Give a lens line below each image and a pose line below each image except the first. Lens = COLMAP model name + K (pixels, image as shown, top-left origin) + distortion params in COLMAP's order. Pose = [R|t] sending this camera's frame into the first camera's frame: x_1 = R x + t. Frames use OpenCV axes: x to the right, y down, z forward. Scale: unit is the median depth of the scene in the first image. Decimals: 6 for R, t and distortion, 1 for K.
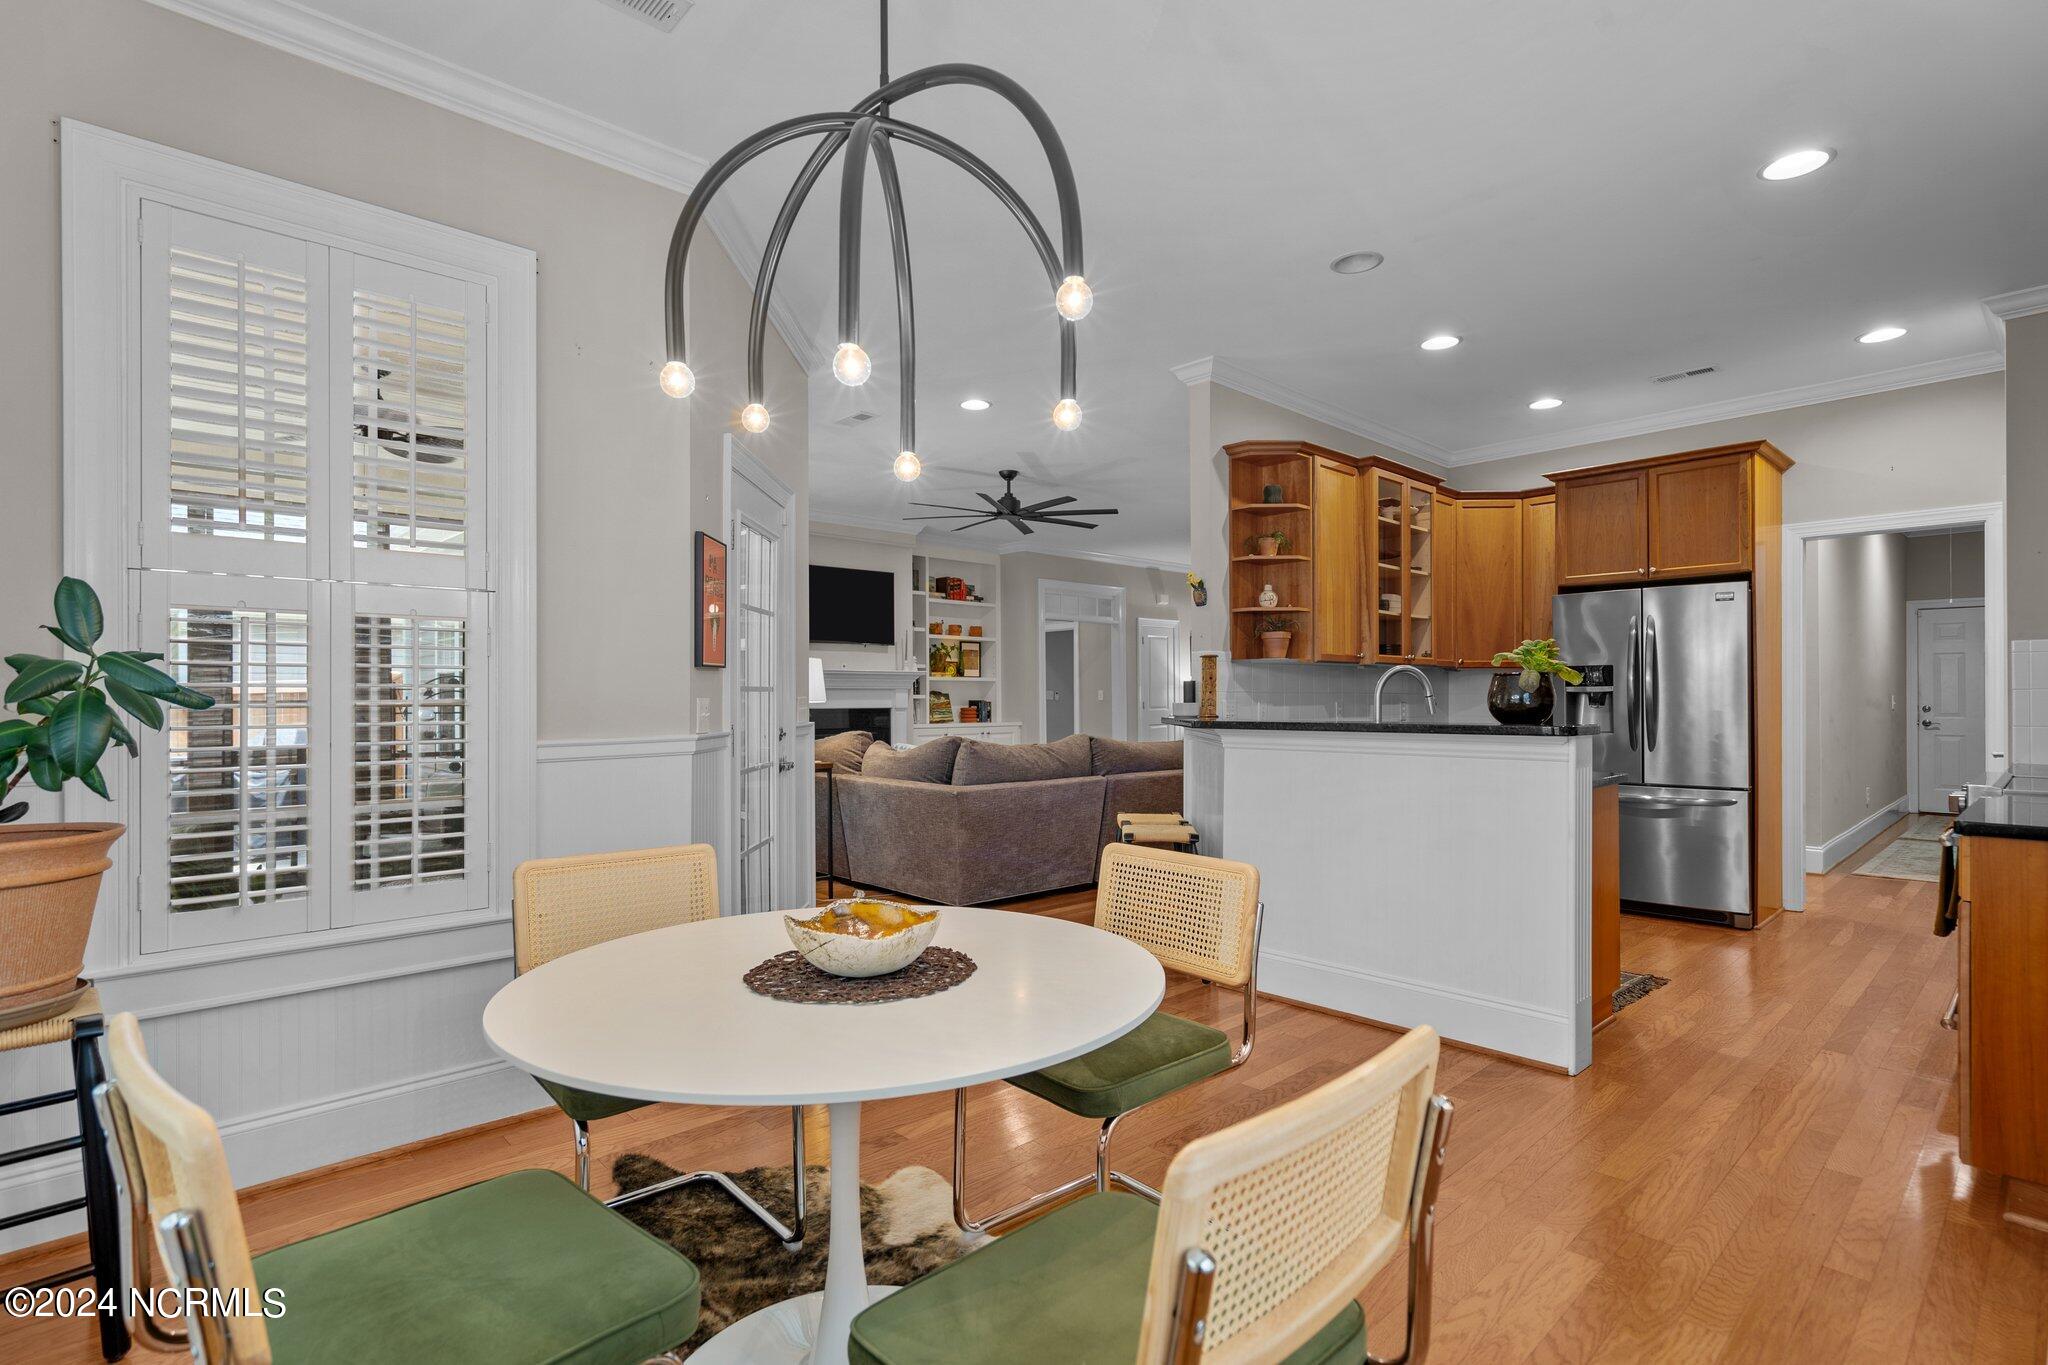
lens RADIAL K [[982.2, 0, 1022.4], [0, 982.2, 689.4], [0, 0, 1]] dist [0.000552, 0.000645]
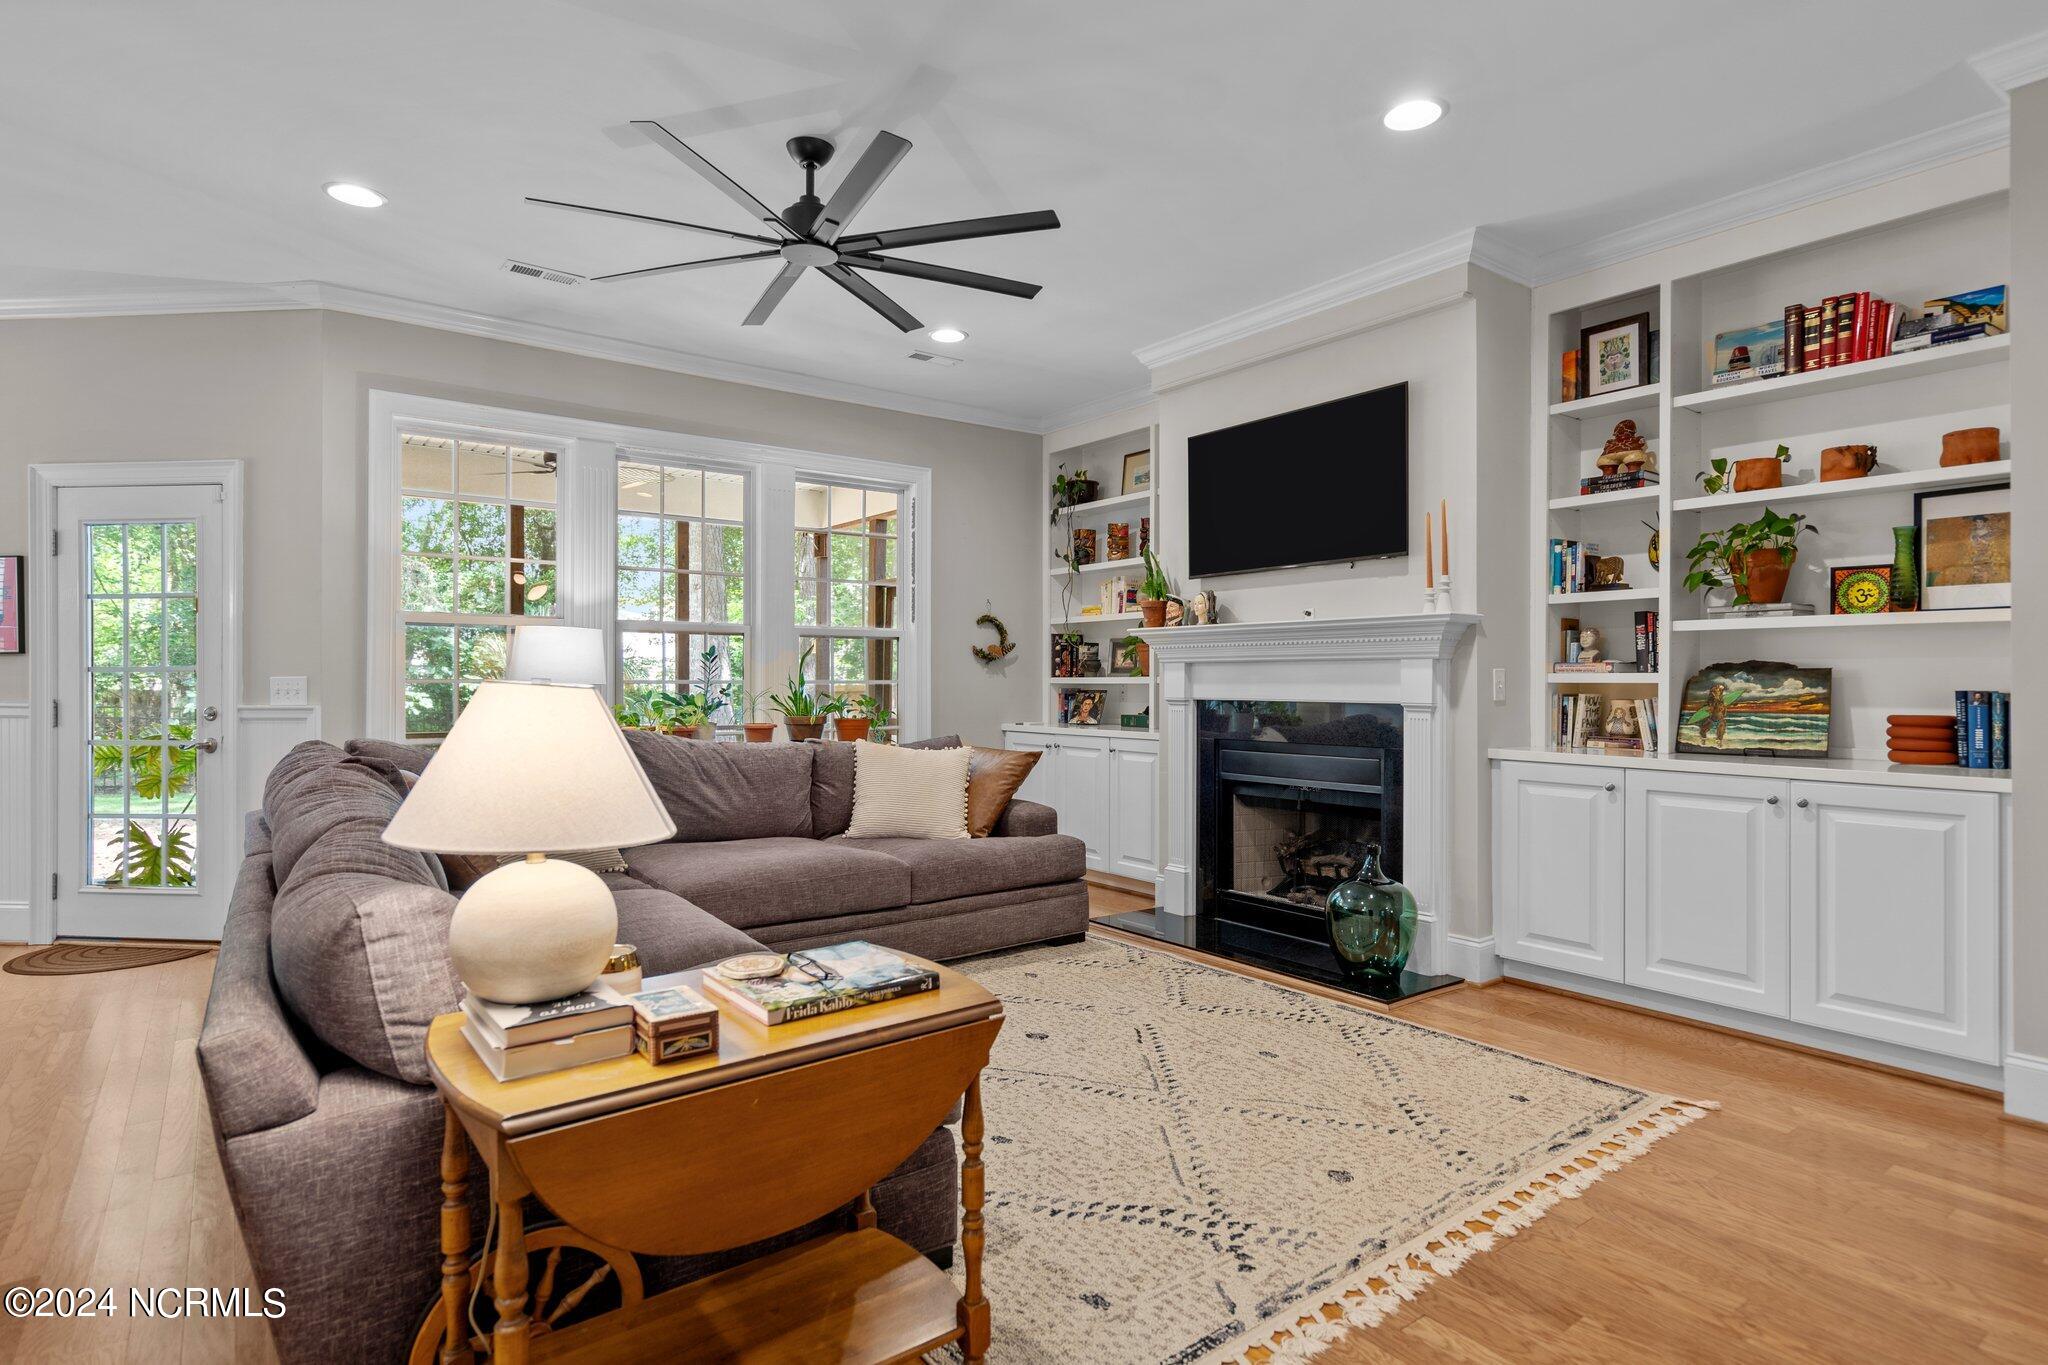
lens RADIAL K [[1045.0, 0, 1027.3], [0, 1045.0, 681.9], [0, 0, 1]] dist [0.002315, 0.000249]
pose [[-0.120893, 0.000558, -0.992665, 0.294192], [0.003128, 0.999995, 0.000181, 0.007810], [0.992661, -0.003083, -0.120894, 0.789755]]
